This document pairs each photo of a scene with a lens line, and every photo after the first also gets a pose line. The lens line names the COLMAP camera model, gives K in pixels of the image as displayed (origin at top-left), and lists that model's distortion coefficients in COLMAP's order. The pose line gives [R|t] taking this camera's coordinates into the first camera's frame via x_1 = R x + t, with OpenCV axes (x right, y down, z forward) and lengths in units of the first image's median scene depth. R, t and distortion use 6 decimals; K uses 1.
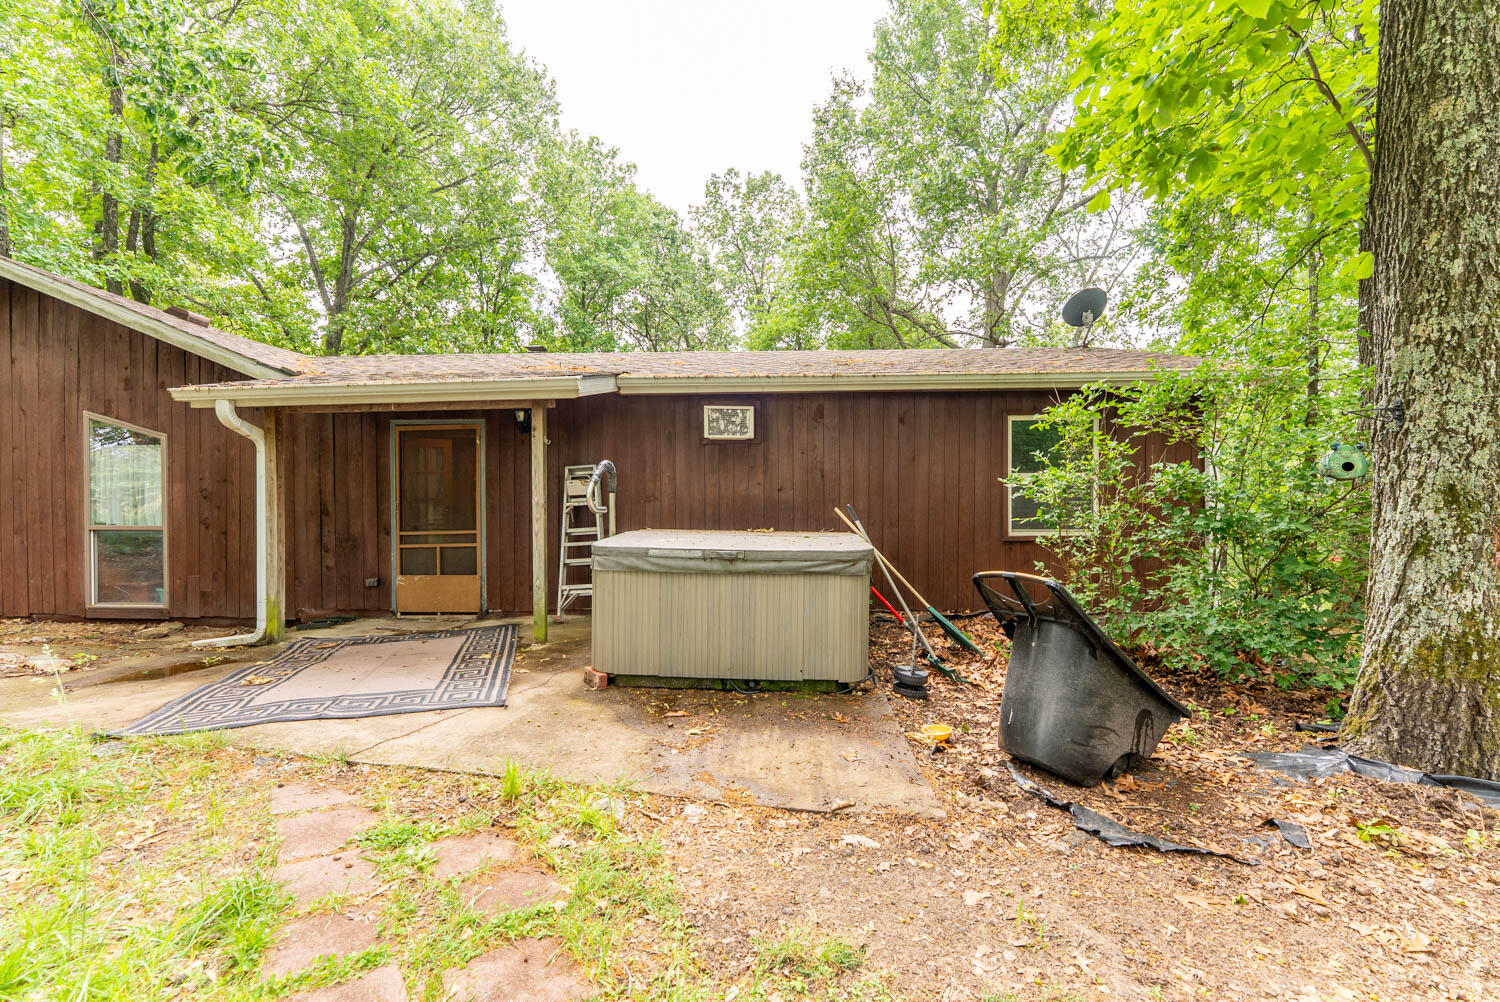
lens RADIAL K [[593.2, 0, 742.5], [0, 593.2, 504.5], [0, 0, 1]] dist [-0.002503, -0.000232]
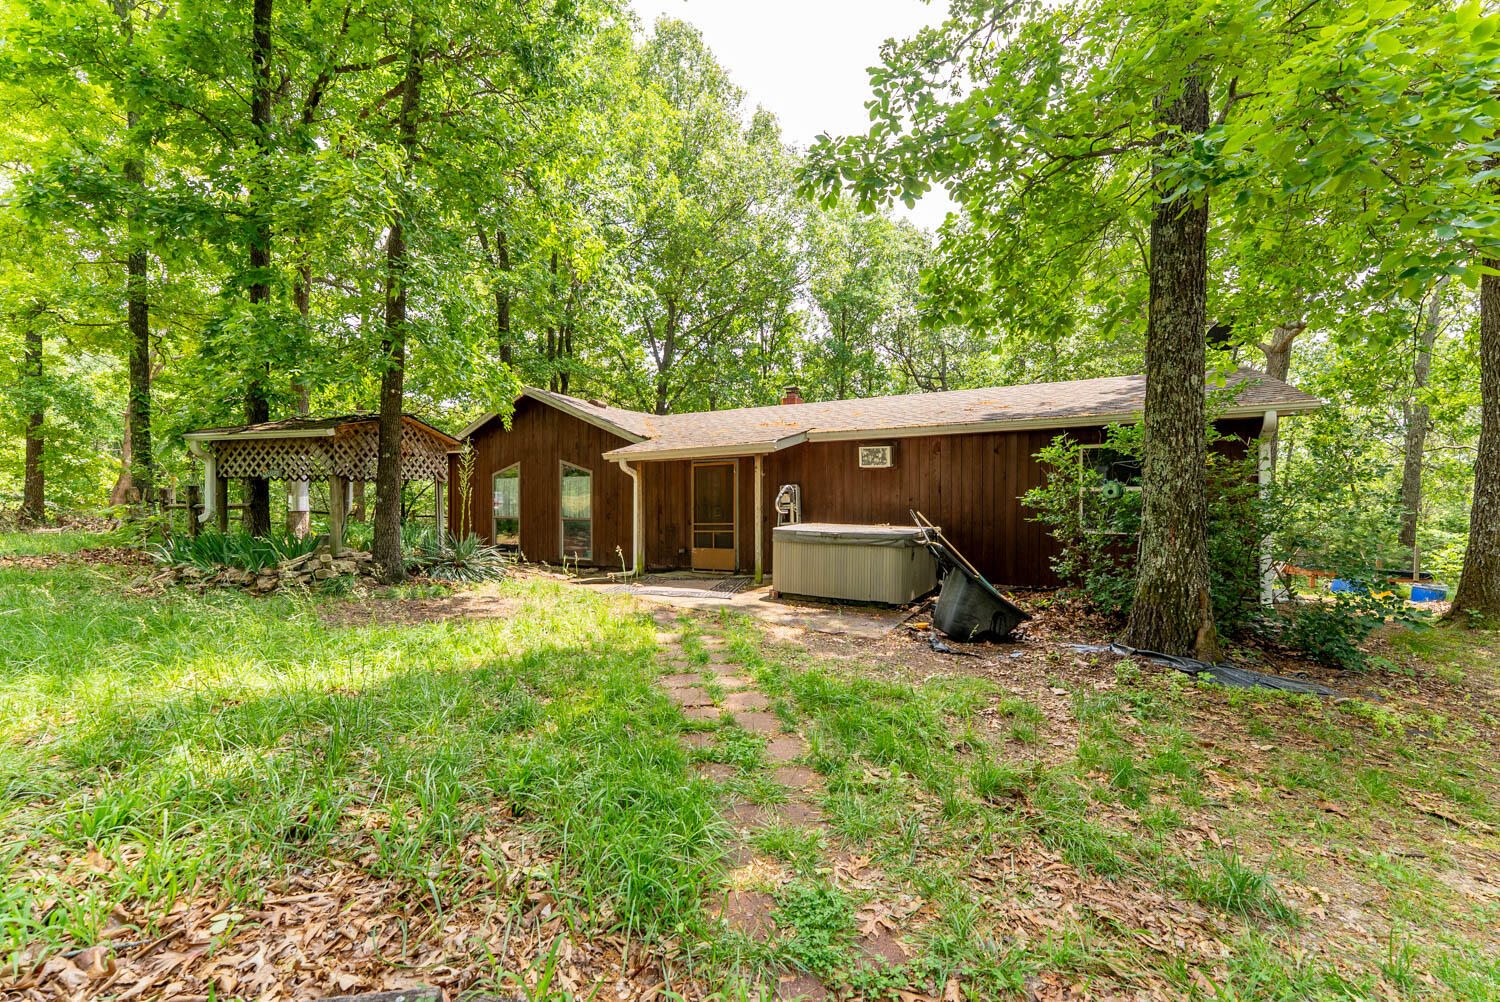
lens RADIAL K [[593.2, 0, 742.5], [0, 593.2, 504.5], [0, 0, 1]] dist [-0.002503, -0.000232]
pose [[0.894084, 0.002638, -0.447891, 0.371201], [-0.004373, 0.999986, -0.002839, -0.006117], [0.447877, 0.004497, 0.894084, -0.570118]]
